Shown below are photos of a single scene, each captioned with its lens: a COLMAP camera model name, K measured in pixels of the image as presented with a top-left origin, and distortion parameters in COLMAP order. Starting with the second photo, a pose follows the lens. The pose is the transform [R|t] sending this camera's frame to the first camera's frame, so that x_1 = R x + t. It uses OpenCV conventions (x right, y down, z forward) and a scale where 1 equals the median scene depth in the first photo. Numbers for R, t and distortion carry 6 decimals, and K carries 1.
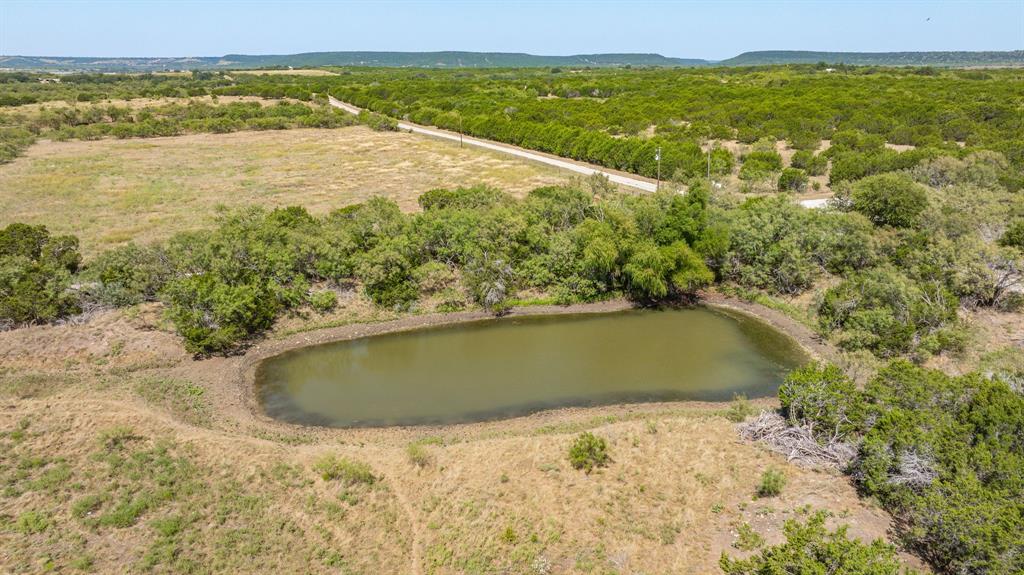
lens RADIAL K [[711.4, 0, 512.0], [0, 711.4, 287.5], [0, 0, 1]] dist [-0.045743, 0.043290]
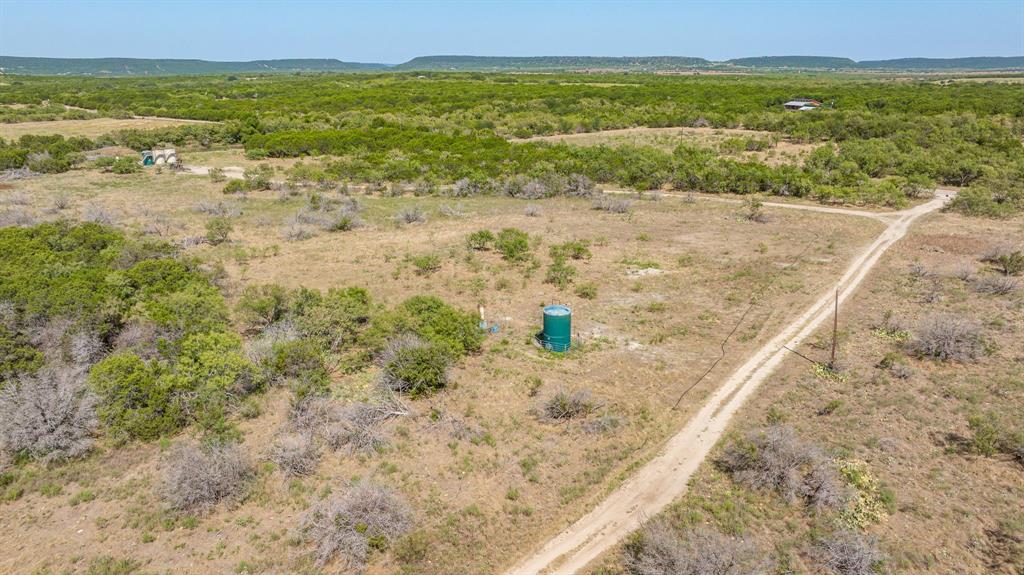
lens RADIAL K [[711.4, 0, 512.0], [0, 711.4, 287.5], [0, 0, 1]] dist [-0.045743, 0.043290]
pose [[0.914148, -0.122926, 0.386293, -0.005689], [0.124646, 0.991985, 0.020700, 0.061653], [-0.385742, 0.029227, 0.922144, -0.215380]]
